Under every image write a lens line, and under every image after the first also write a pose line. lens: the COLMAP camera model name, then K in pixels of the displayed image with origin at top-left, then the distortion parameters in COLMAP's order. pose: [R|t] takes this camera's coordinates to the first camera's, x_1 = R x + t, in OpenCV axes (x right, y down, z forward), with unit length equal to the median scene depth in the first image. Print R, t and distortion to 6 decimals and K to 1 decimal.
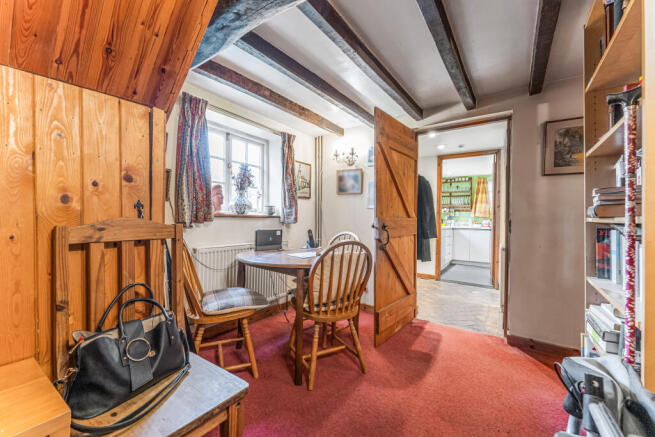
lens RADIAL K [[275.1, 0, 327.5], [0, 275.1, 218.5], [0, 0, 1]] dist [-0.000373, -0.000034]
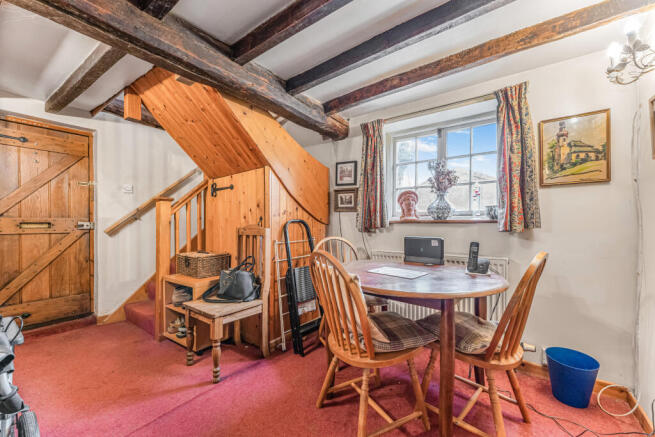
lens RADIAL K [[275.1, 0, 327.5], [0, 275.1, 218.5], [0, 0, 1]] dist [-0.000373, -0.000034]
pose [[-0.052014, -0.031614, -0.998146, 0.578959], [-0.000459, 0.999499, -0.031633, 0.007970], [0.998646, -0.001187, -0.052002, 0.737654]]
